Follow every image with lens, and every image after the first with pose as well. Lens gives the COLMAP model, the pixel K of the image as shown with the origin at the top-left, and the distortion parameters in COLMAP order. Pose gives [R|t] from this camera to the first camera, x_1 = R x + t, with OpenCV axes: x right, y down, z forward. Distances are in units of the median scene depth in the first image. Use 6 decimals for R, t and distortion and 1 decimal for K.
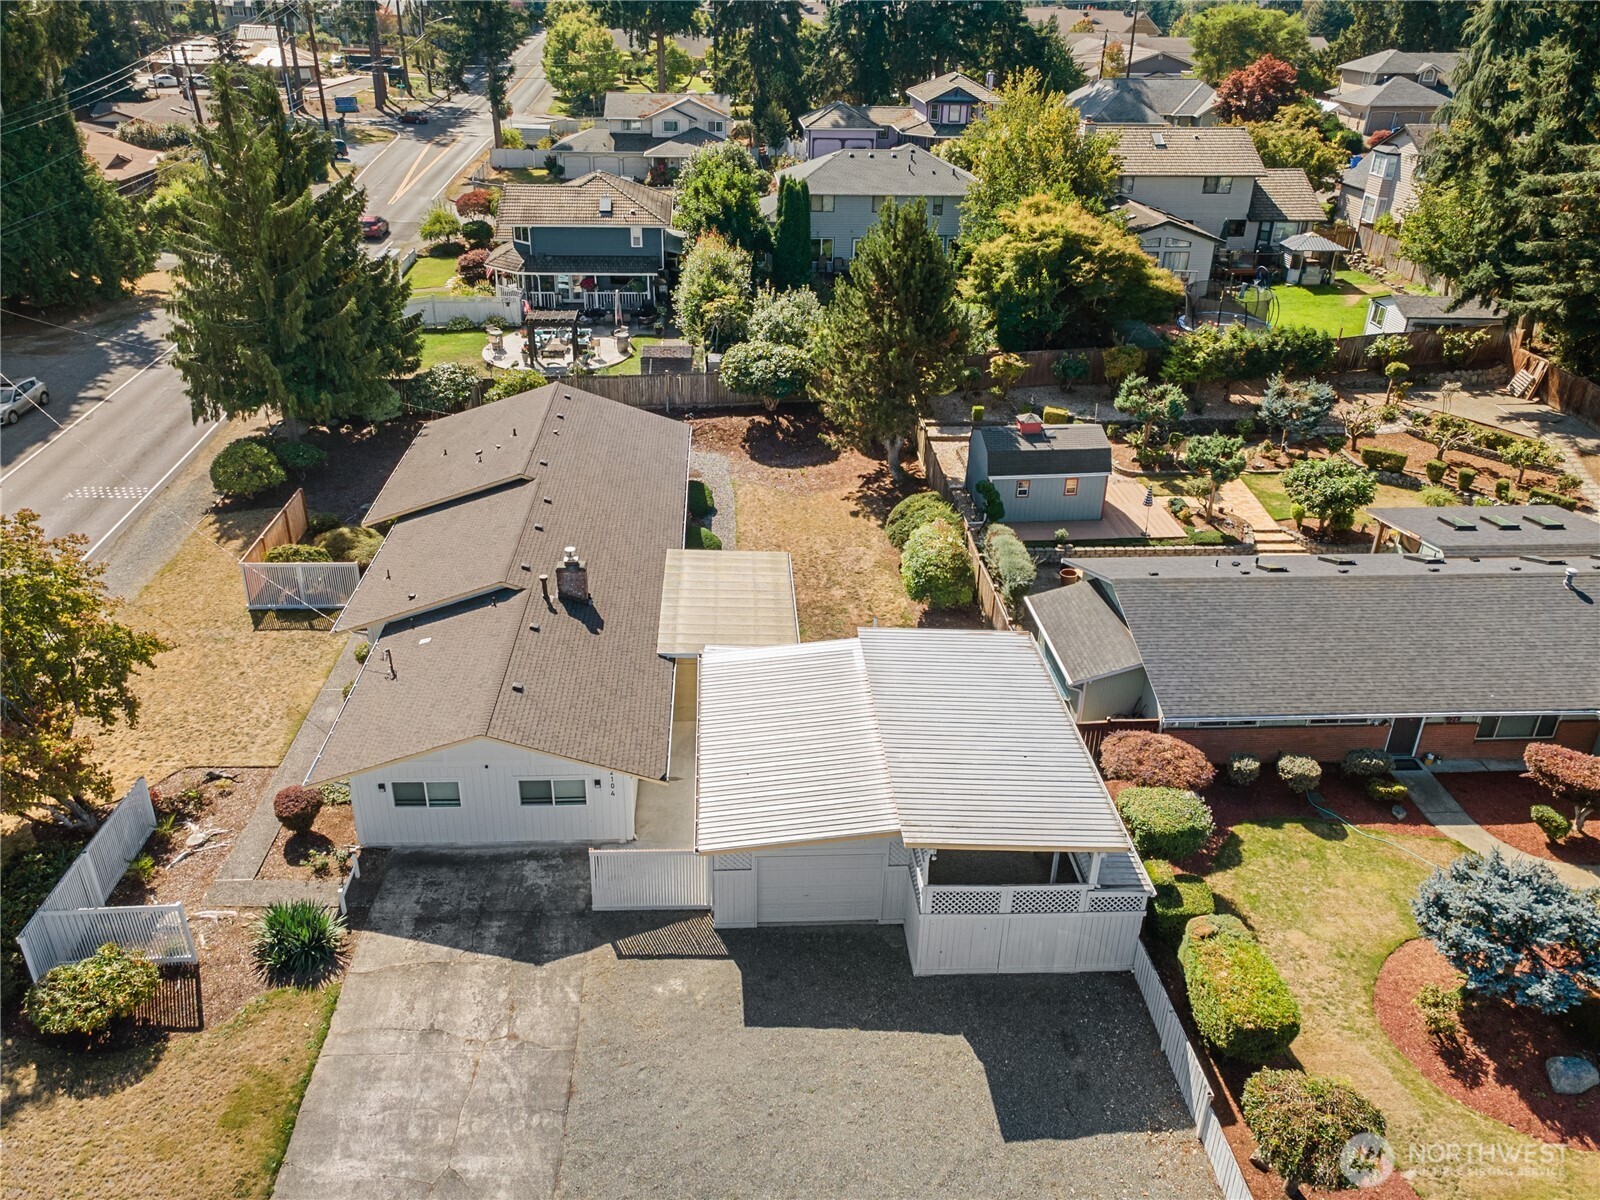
lens RADIAL K [[1219.9, 0, 783.6], [0, 1219.9, 604.4], [0, 0, 1]] dist [-0.003998, 0.080769]
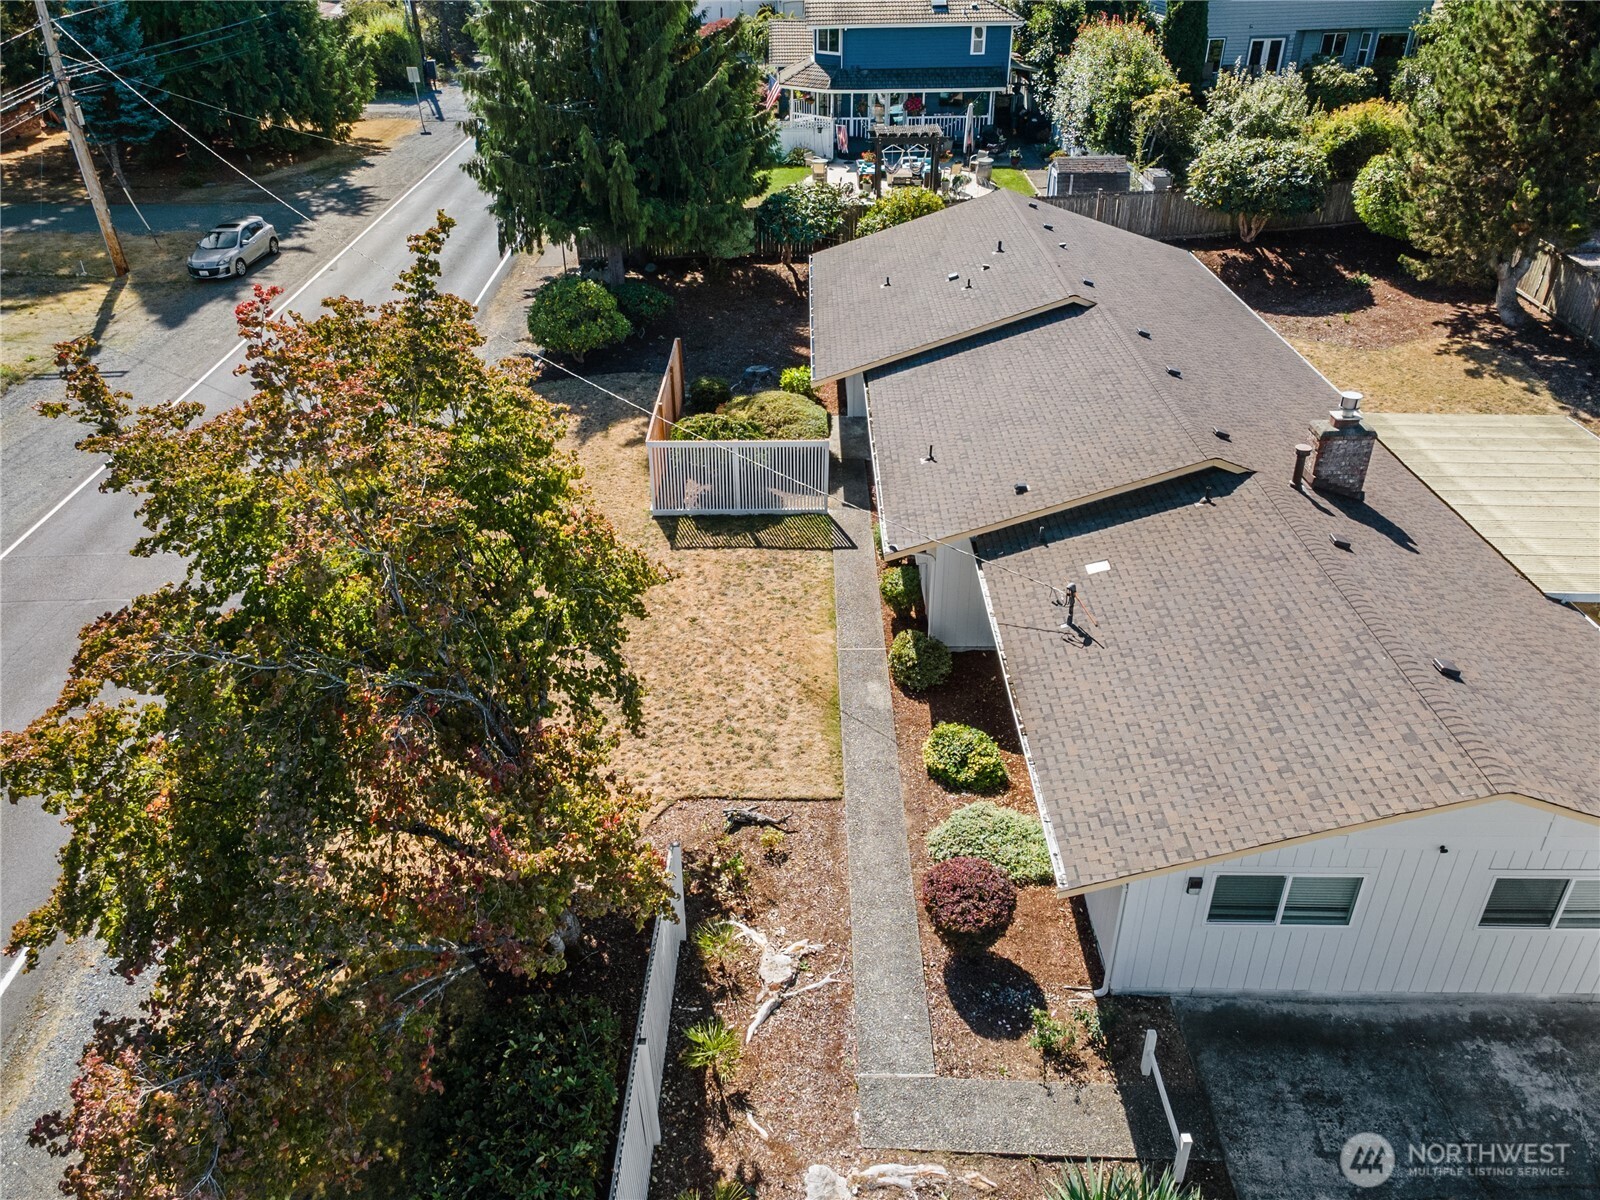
lens RADIAL K [[1159.6, 0, 792.2], [0, 1159.6, 599.7], [0, 0, 1]] dist [-0.000820, 0.075407]
pose [[0.997971, 0.004446, -0.063511, -0.242525], [-0.000218, 0.997792, 0.066419, 0.006099], [0.063666, -0.066270, 0.995769, 0.295739]]
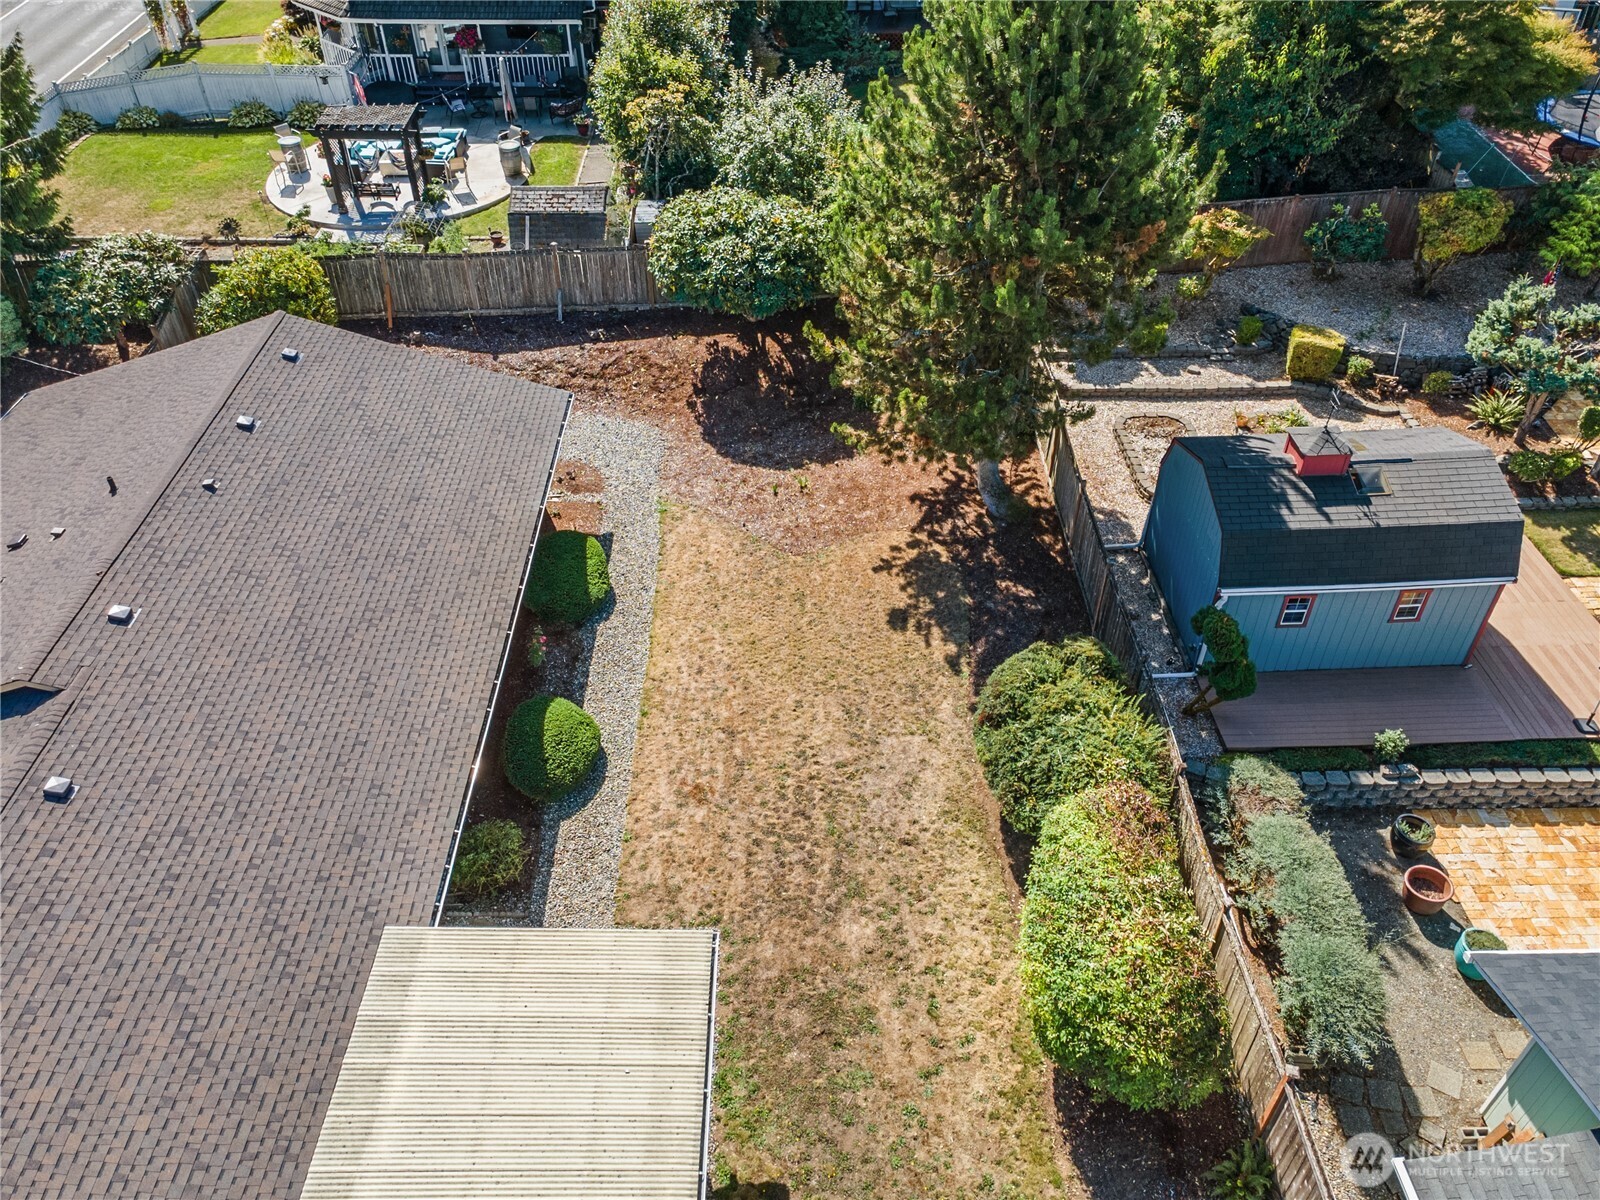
lens RADIAL K [[1219.9, 0, 783.6], [0, 1219.9, 604.4], [0, 0, 1]] dist [-0.003998, 0.080769]
pose [[0.998951, 0.009873, -0.044713, 0.029102], [-0.000087, 0.976884, 0.213769, -0.158342], [0.045790, -0.213541, 0.975860, 0.477278]]
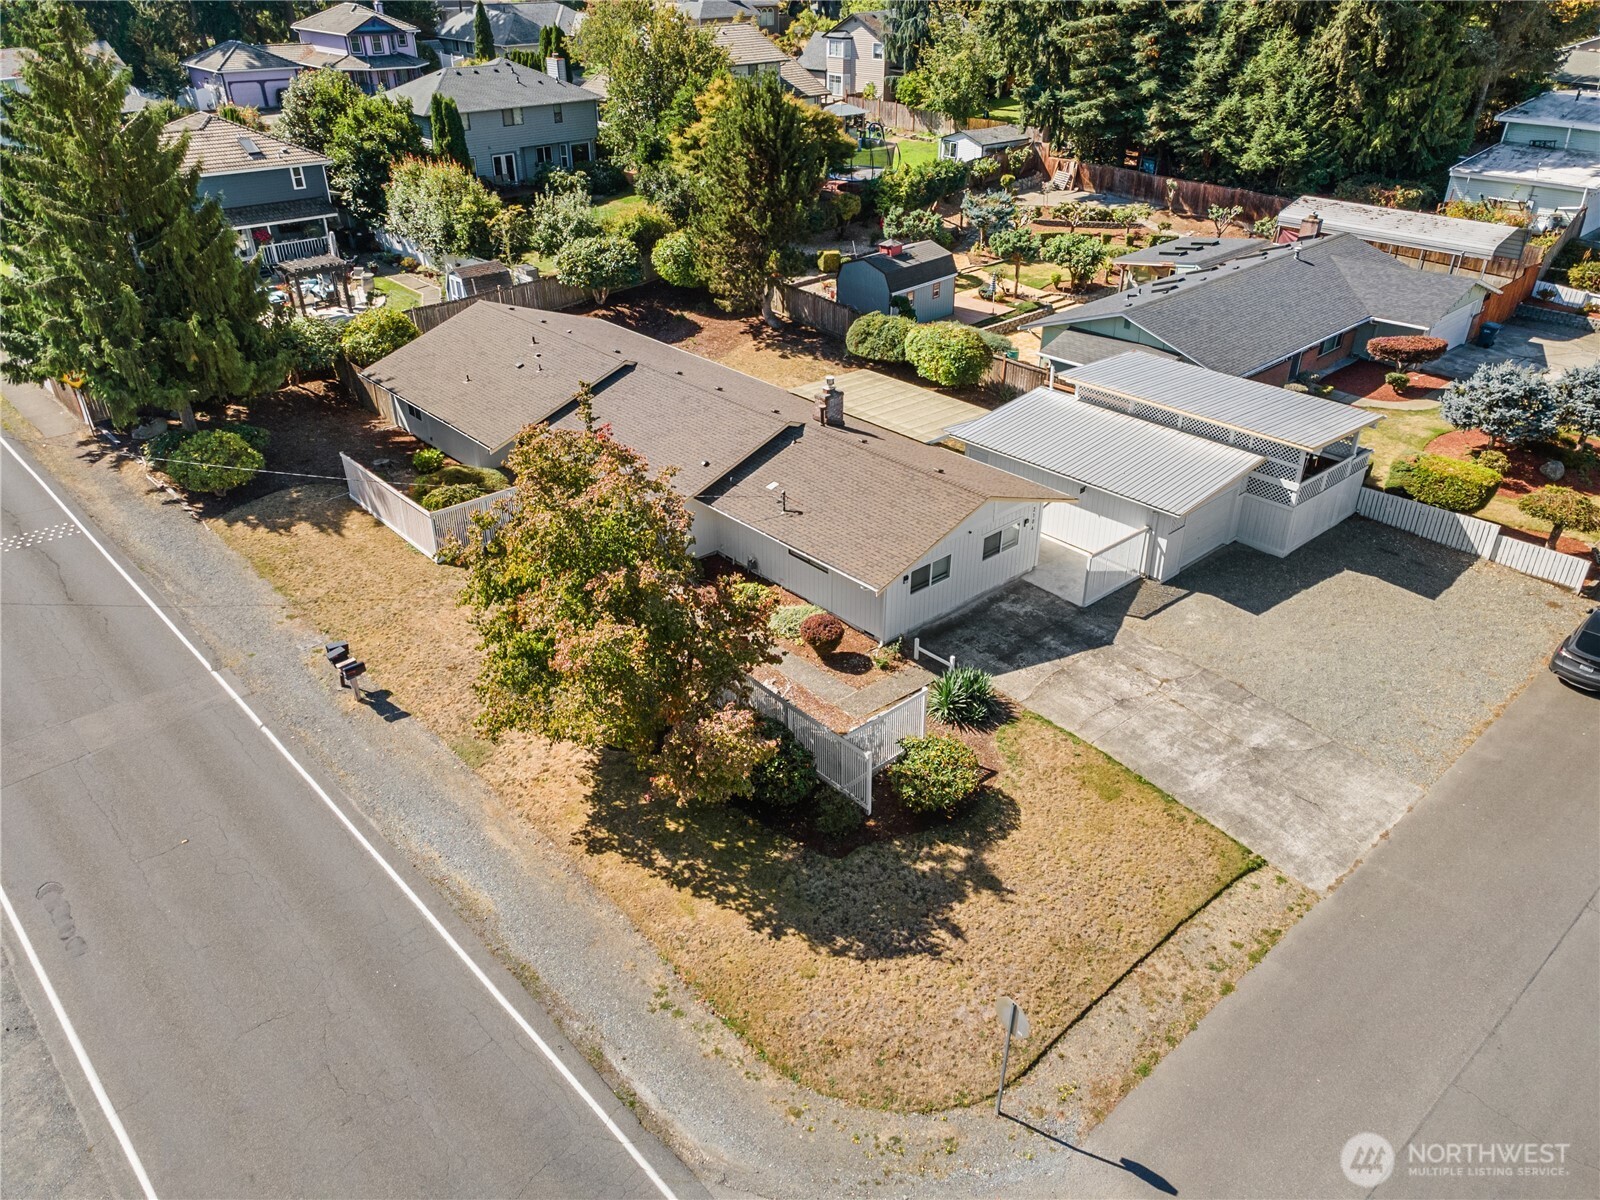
lens RADIAL K [[1159.6, 0, 792.2], [0, 1159.6, 599.7], [0, 0, 1]] dist [-0.000820, 0.075407]
pose [[0.774893, -0.333620, 0.536878, -0.527502], [0.308821, 0.940914, 0.138961, -0.007298], [-0.551516, 0.058119, 0.832137, 0.090503]]
